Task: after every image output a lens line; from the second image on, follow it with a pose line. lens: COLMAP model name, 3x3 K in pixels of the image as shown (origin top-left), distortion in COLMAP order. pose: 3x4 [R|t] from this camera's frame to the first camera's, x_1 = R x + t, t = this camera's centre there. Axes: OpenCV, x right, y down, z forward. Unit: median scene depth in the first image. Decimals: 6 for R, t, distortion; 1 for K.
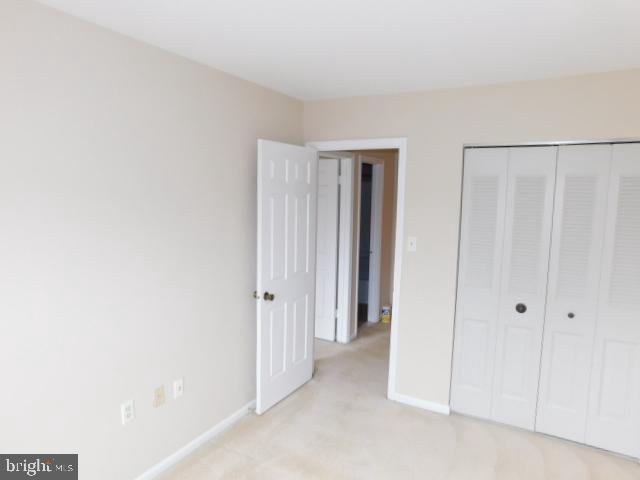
lens RADIAL K [[421.2, 0, 320.0], [0, 421.2, 240.0], [0, 0, 1]] dist [-0.007756, -0.000545]
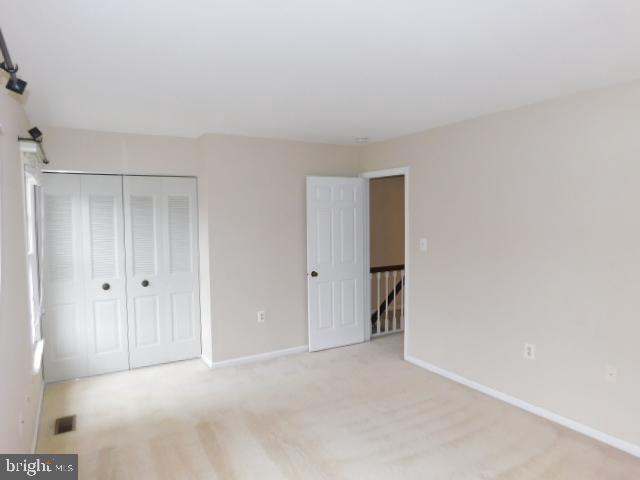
lens RADIAL K [[421.2, 0, 320.0], [0, 421.2, 240.0], [0, 0, 1]] dist [-0.007756, -0.000545]
pose [[0.846450, -0.000341, -0.532469, 0.689426], [-0.031708, 0.998193, -0.051045, 0.079587], [0.531524, 0.060090, 0.844909, -0.310446]]
